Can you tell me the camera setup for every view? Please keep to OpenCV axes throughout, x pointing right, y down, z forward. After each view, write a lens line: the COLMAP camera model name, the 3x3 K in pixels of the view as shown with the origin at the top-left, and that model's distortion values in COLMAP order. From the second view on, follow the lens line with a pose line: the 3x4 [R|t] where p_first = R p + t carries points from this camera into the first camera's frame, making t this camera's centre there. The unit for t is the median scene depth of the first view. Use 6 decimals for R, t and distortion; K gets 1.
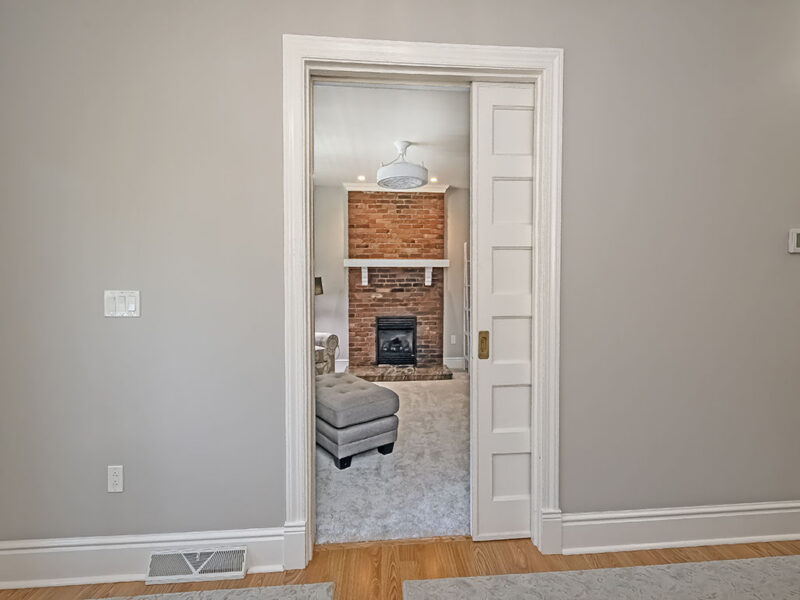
lens RADIAL K [[392.6, 0, 403.3], [0, 392.6, 292.9], [0, 0, 1]] dist [0.005758, 0.000102]
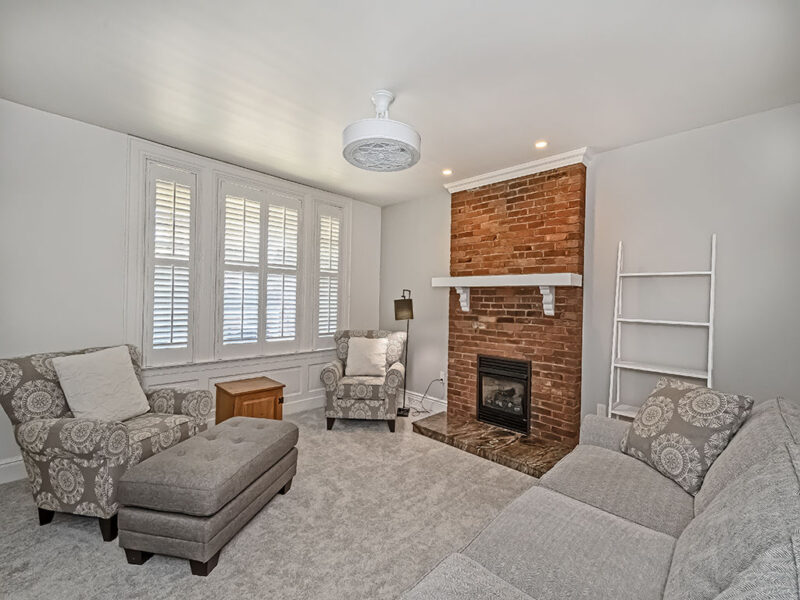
lens RADIAL K [[345.3, 0, 399.5], [0, 345.3, 298.6], [0, 0, 1]] dist [0.004357, 0.000725]
pose [[0.667743, 0.014852, -0.744243, 0.316264], [-0.041668, 0.998979, -0.017450, -0.026324], [0.743224, 0.042664, 0.667681, 0.449906]]
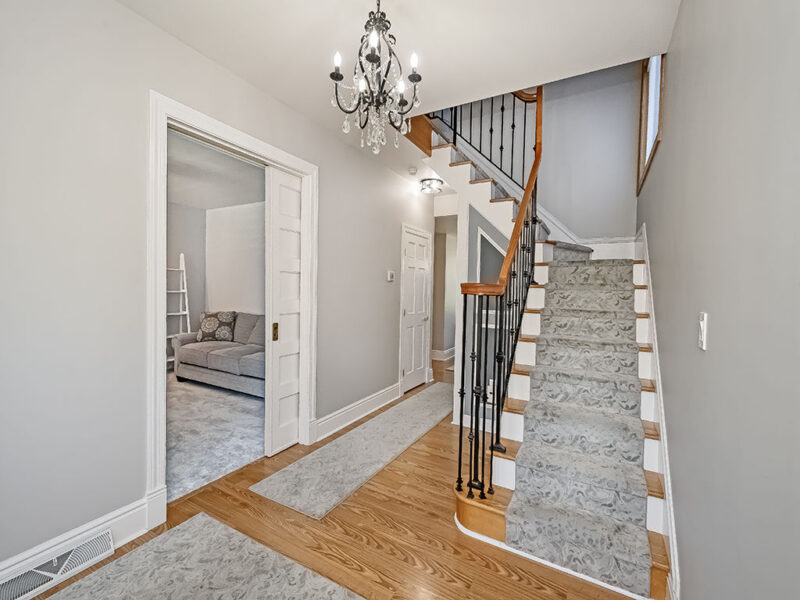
lens RADIAL K [[345.3, 0, 401.3], [0, 345.3, 300.2], [0, 0, 1]] dist [0.004357, 0.000725]
pose [[0.565299, -0.014768, 0.824754, -0.719379], [0.008485, 0.999891, 0.012088, -0.010455], [-0.824842, 0.000165, 0.565363, -0.238747]]
